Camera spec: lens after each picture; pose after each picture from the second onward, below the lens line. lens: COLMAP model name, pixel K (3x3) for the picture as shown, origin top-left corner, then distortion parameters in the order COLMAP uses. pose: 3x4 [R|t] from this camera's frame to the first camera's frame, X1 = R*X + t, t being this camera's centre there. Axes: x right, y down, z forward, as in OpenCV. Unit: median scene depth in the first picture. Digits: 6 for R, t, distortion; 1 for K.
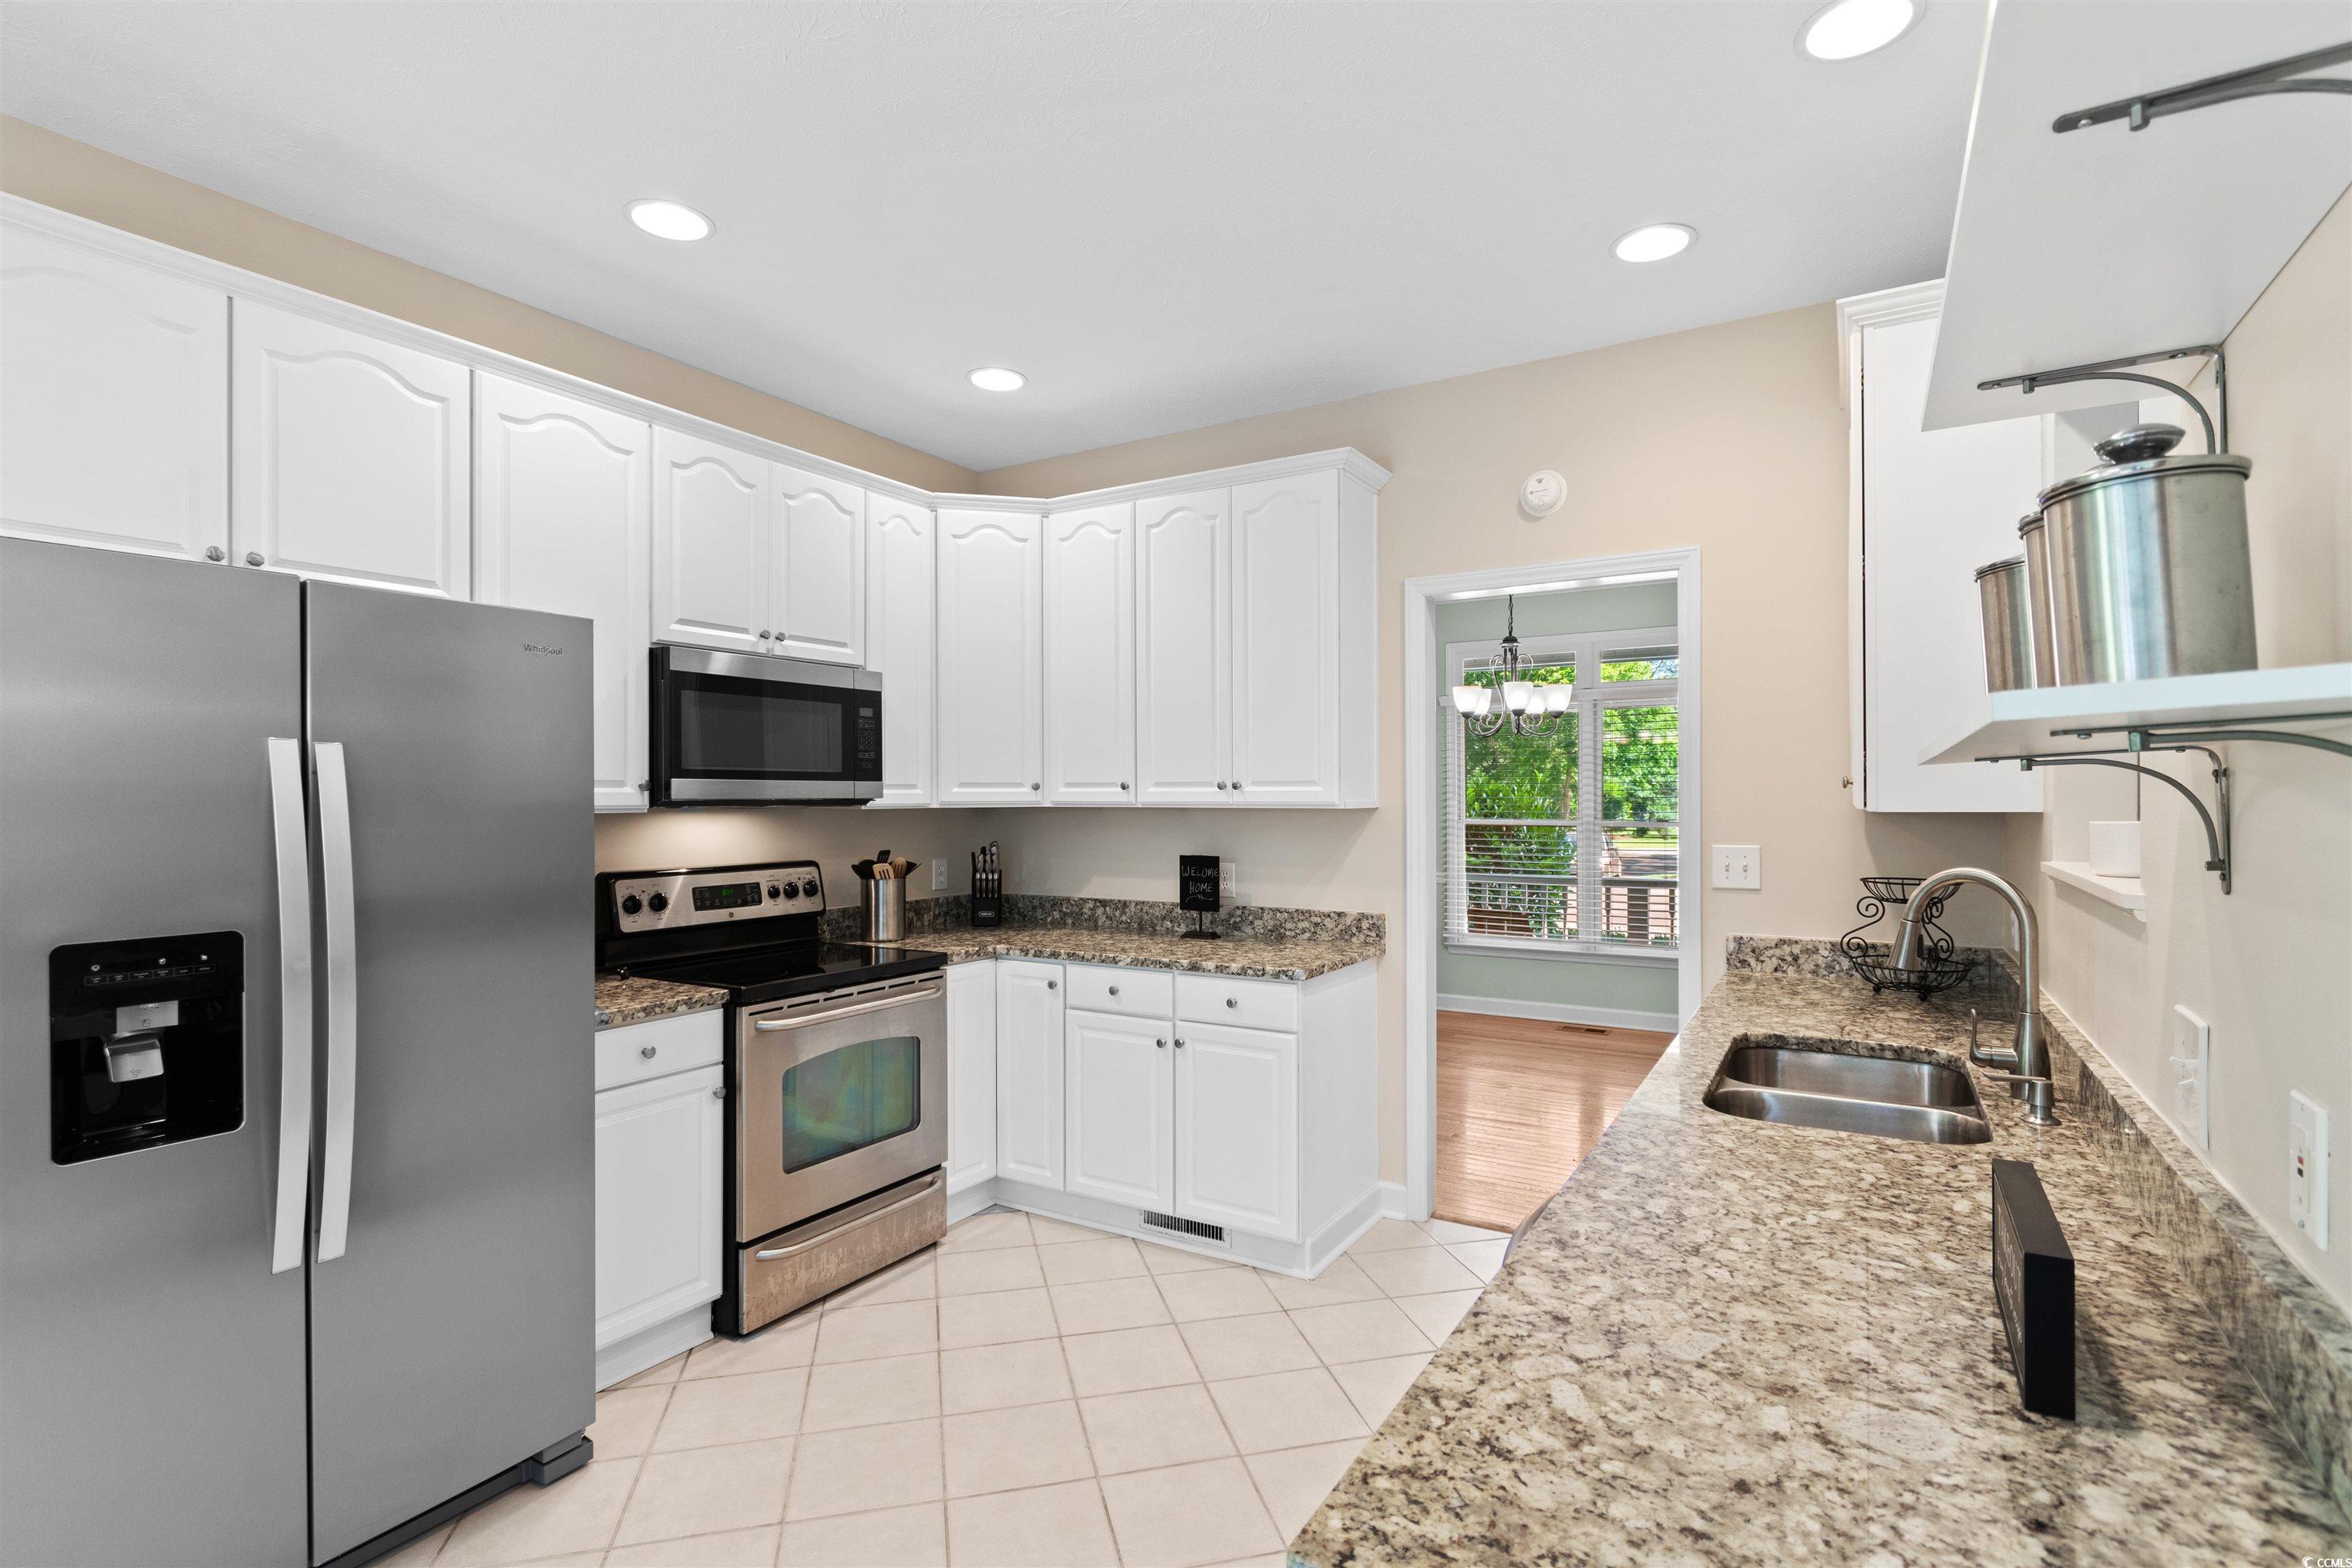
lens RADIAL K [[1113.6, 0, 1183.0], [0, 1113.6, 793.3], [0, 0, 1]] dist [0.004666, -0.001811]
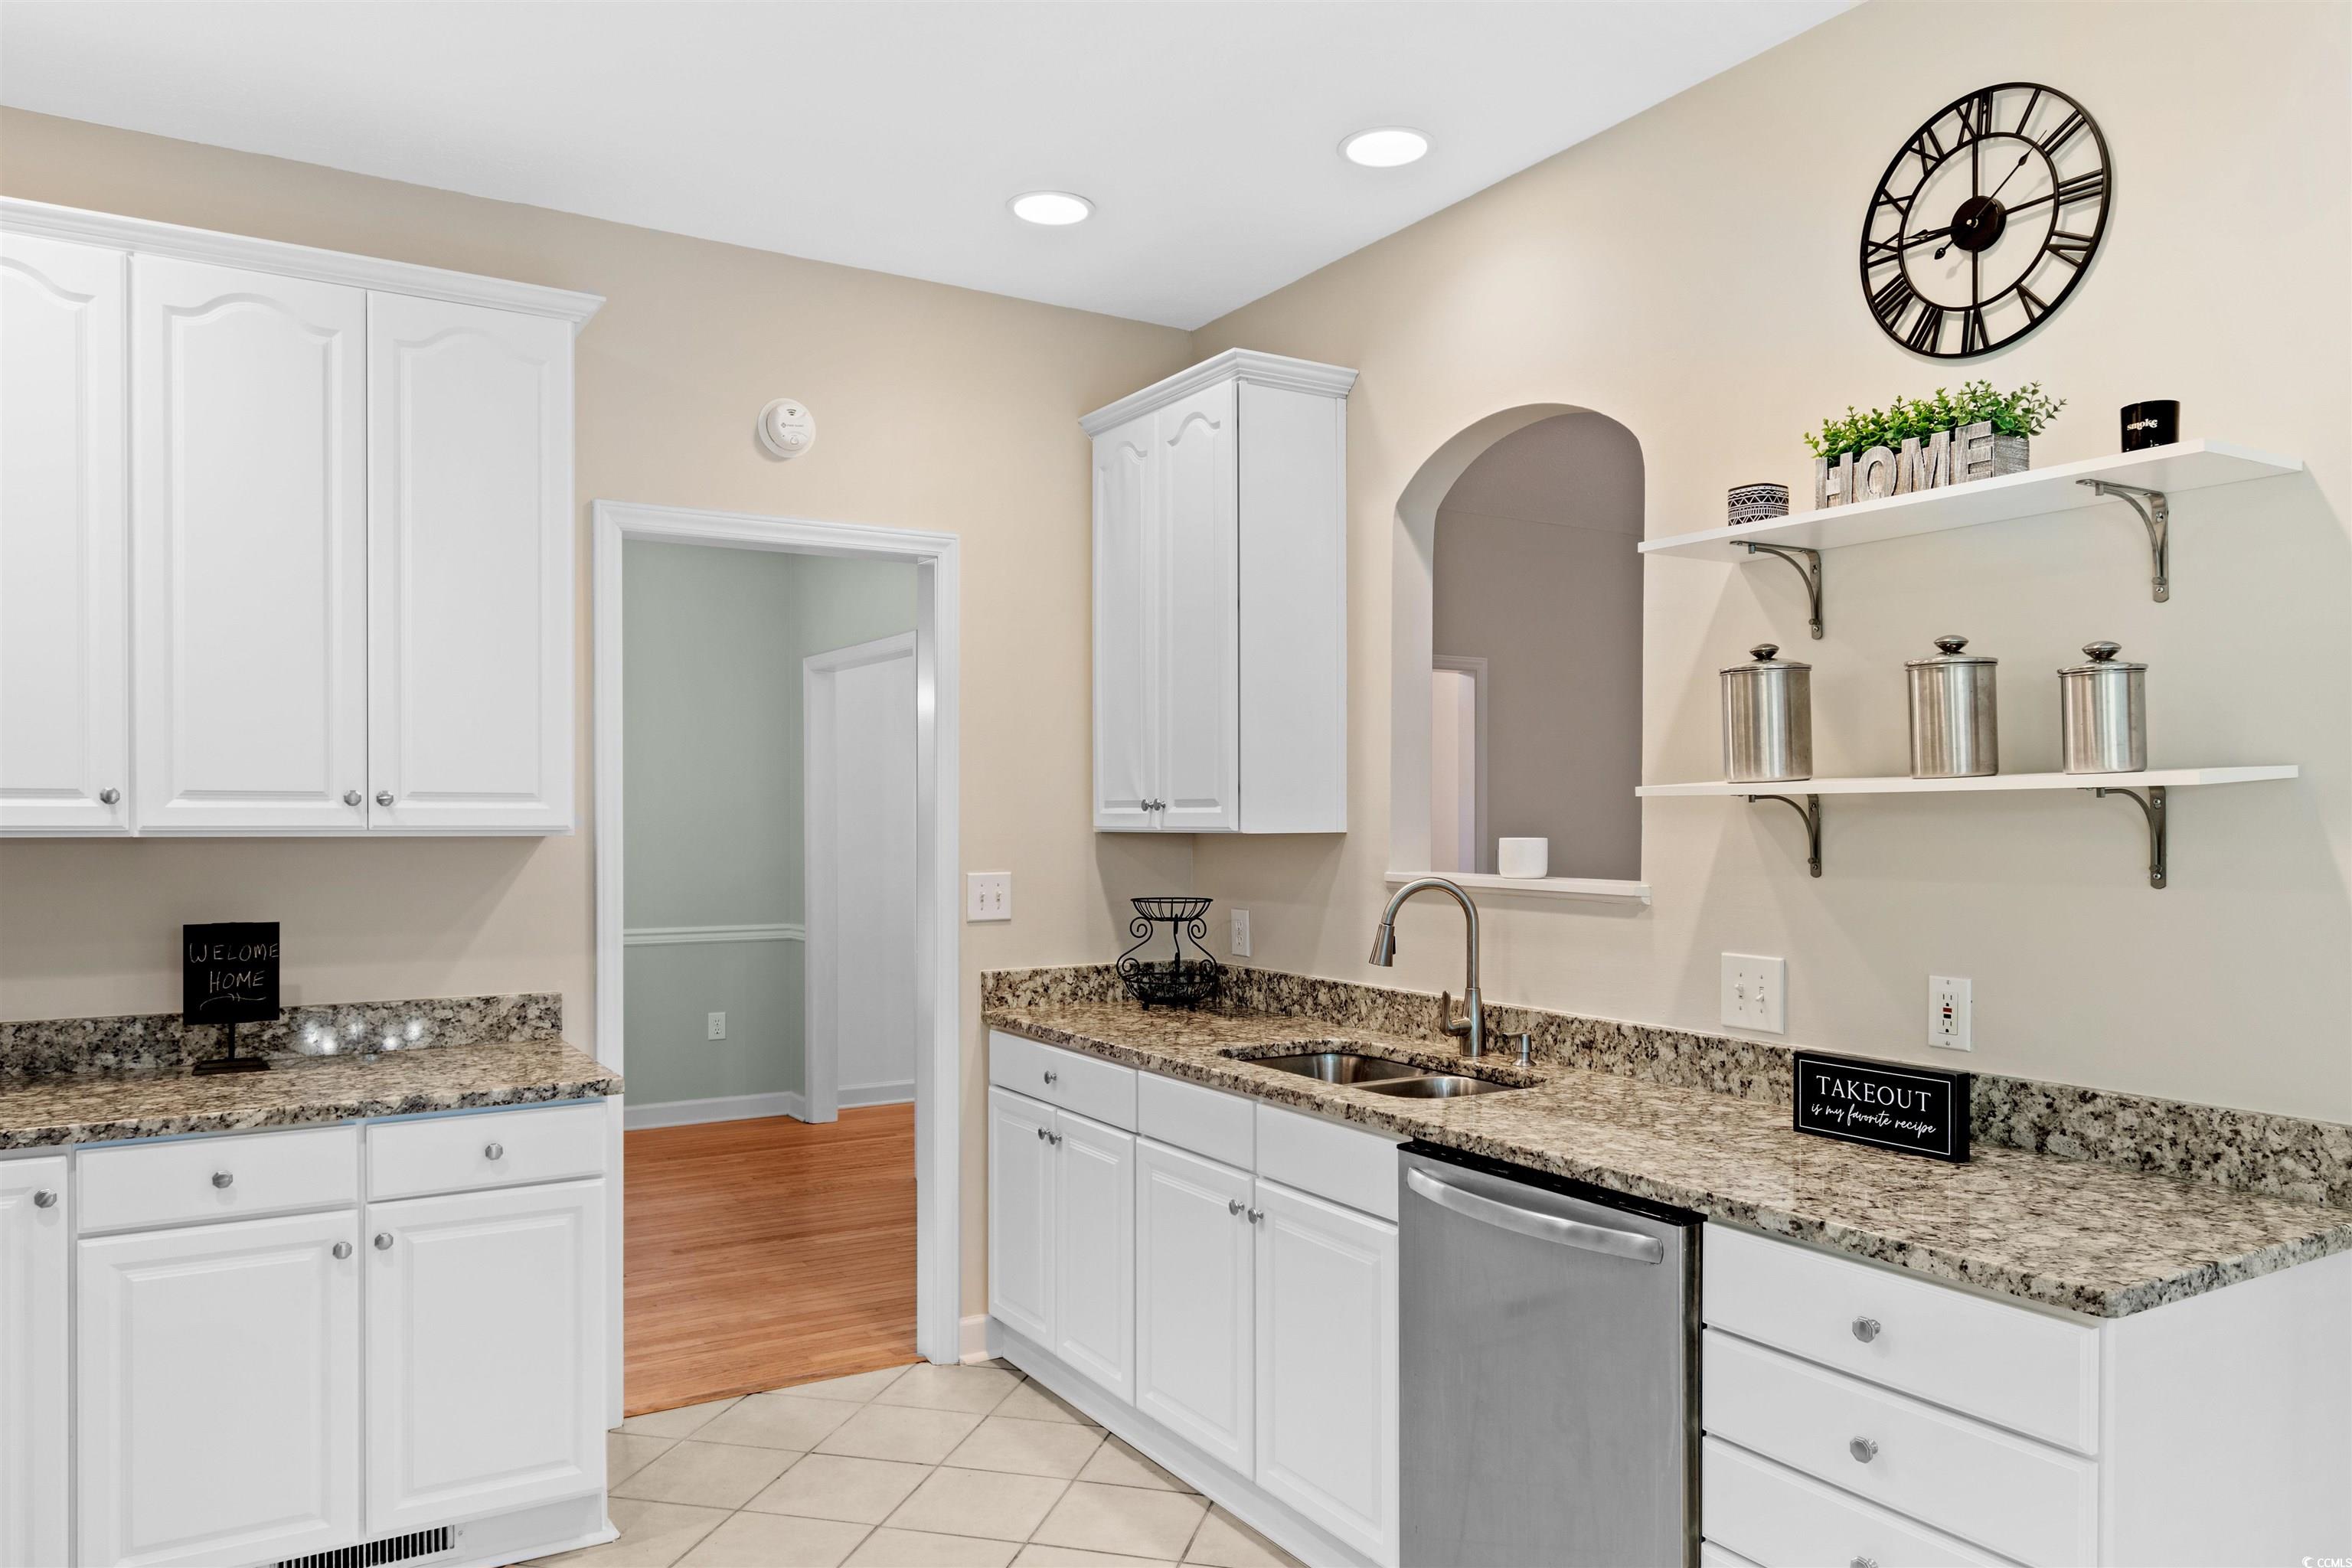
lens RADIAL K [[1594.9, 0, 1186.6], [0, 1594.9, 834.0], [0, 0, 1]] dist [0.002953, -0.007873]
pose [[0.457216, -0.006834, 0.889330, -0.547919], [-0.004168, 0.999943, 0.009827, 0.001747], [-0.889346, -0.008200, 0.457161, 0.245839]]
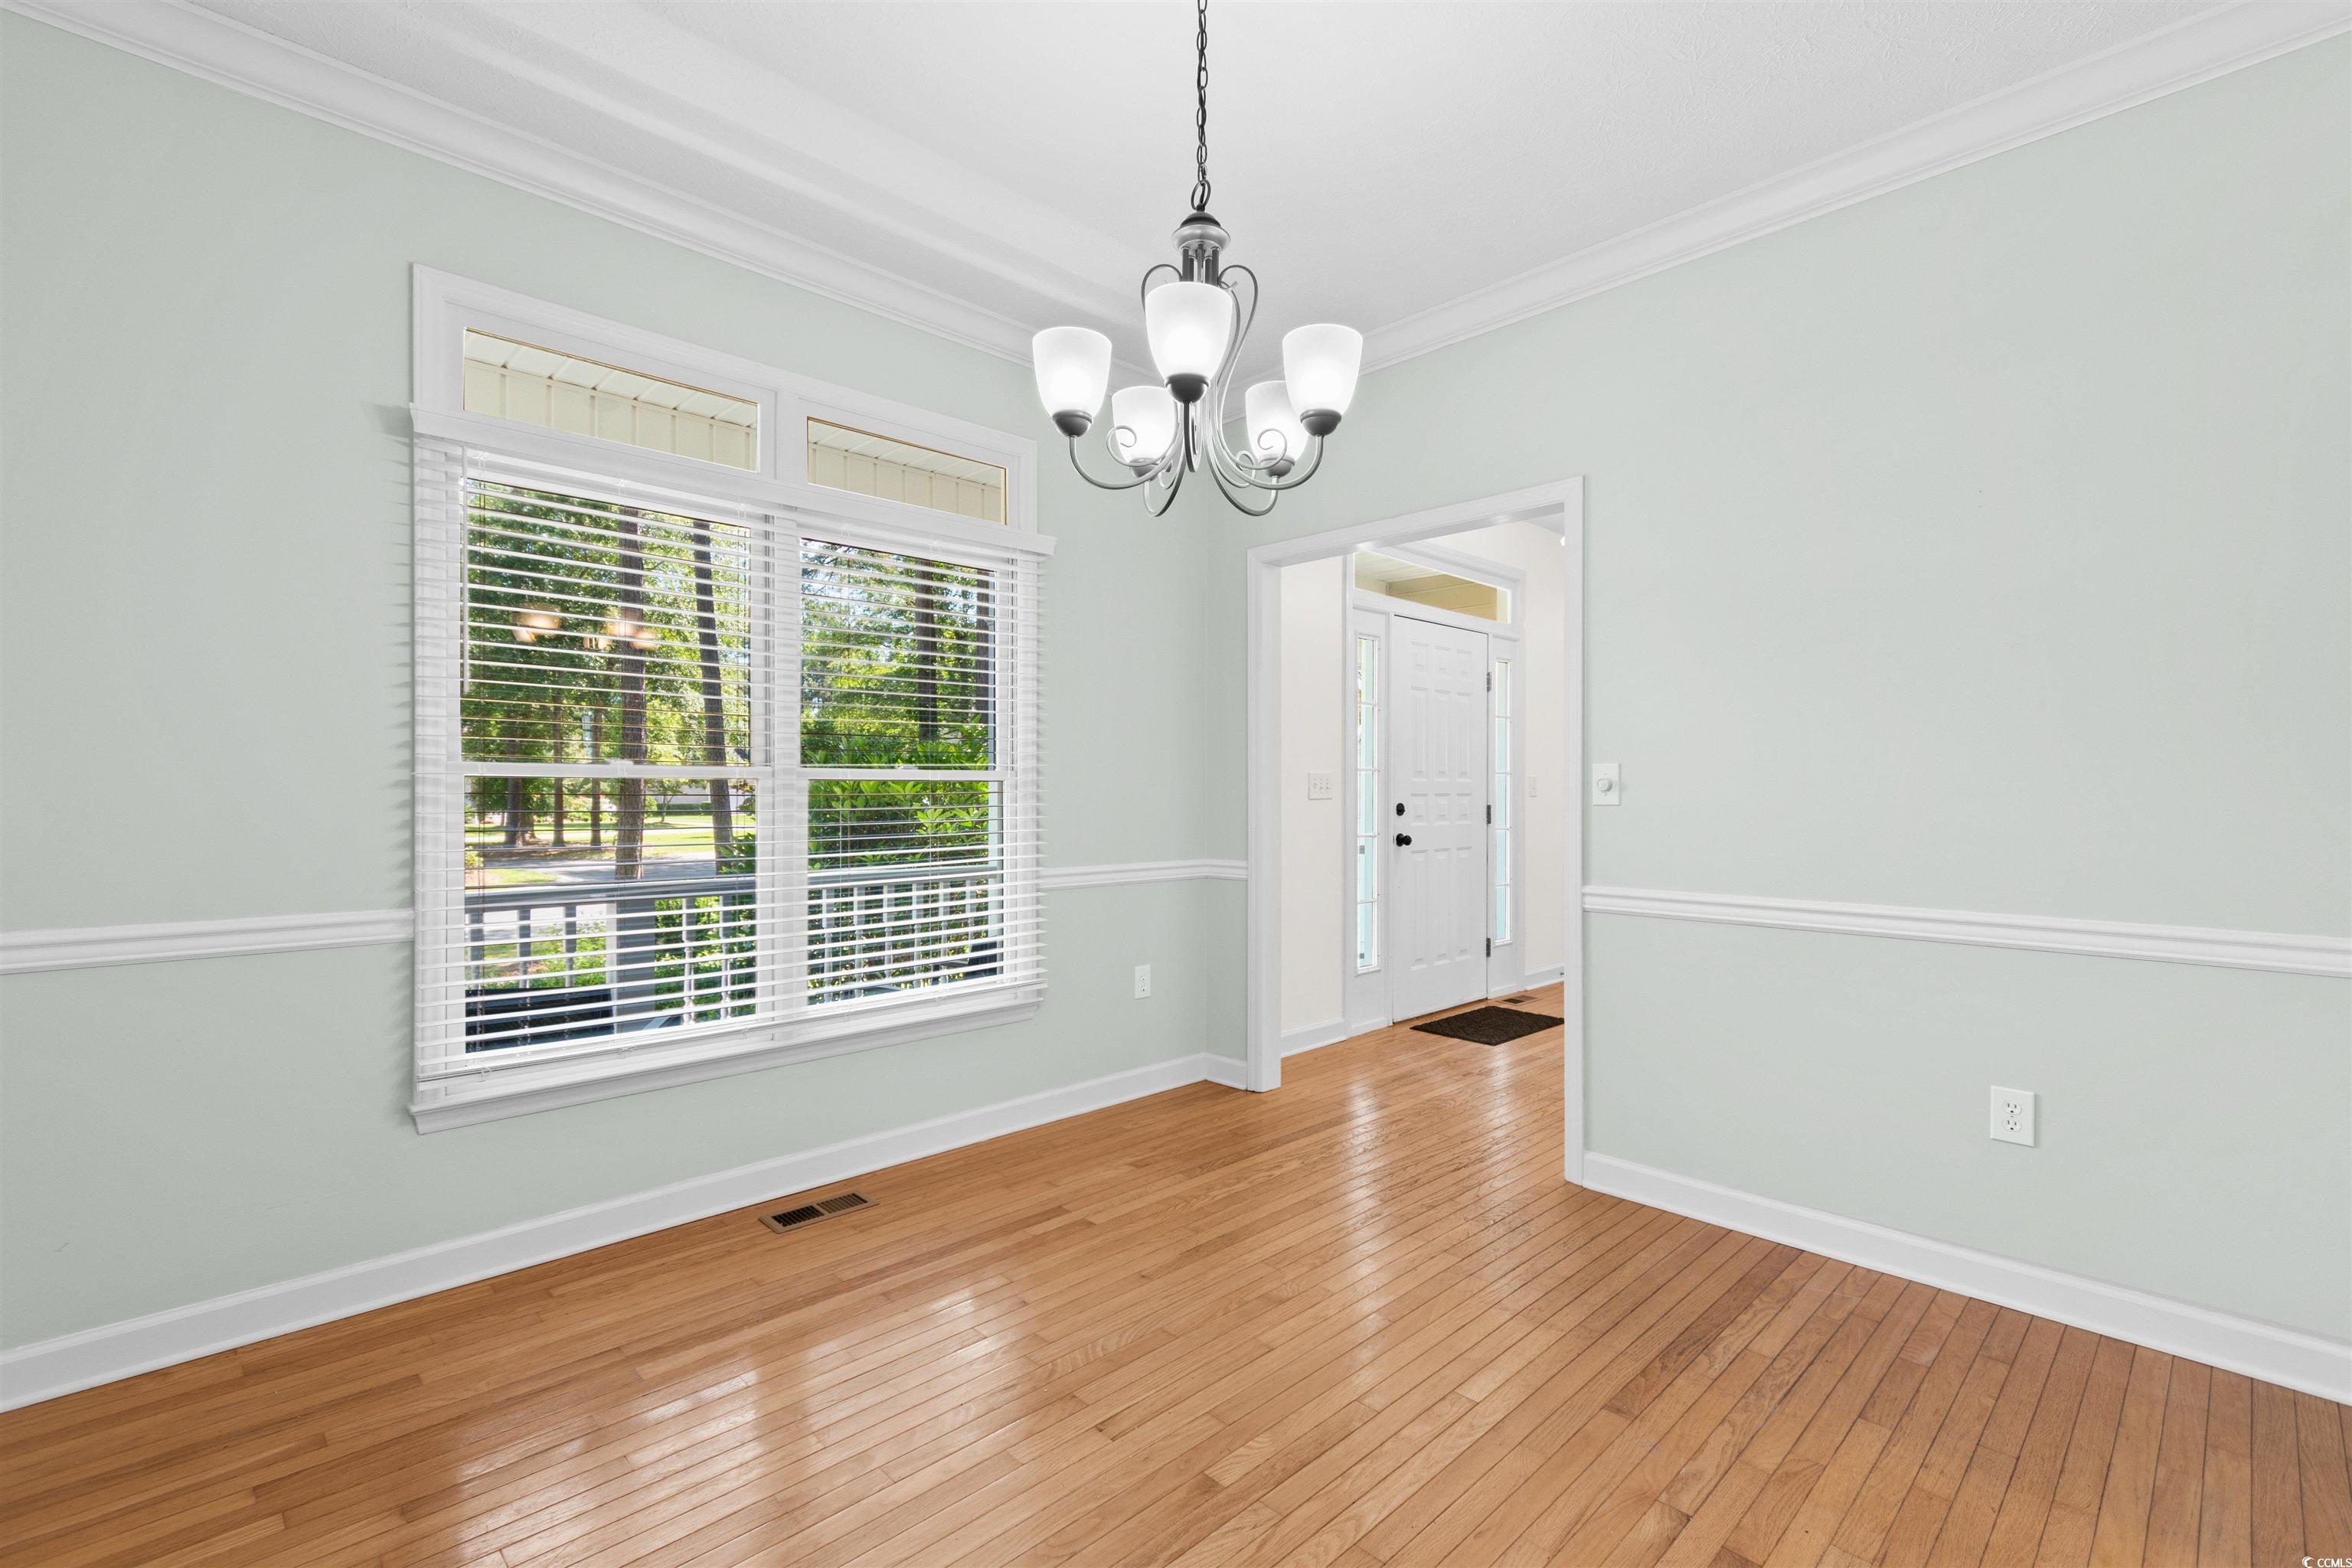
lens RADIAL K [[1035.3, 0, 1186.6], [0, 1035.3, 804.7], [0, 0, 1]] dist [0.004466, -0.001459]
pose [[0.255958, -0.009354, 0.966643, -0.046997], [-0.004095, 0.999934, 0.010761, 0.070313], [-0.966679, -0.006713, 0.255902, 1.444689]]
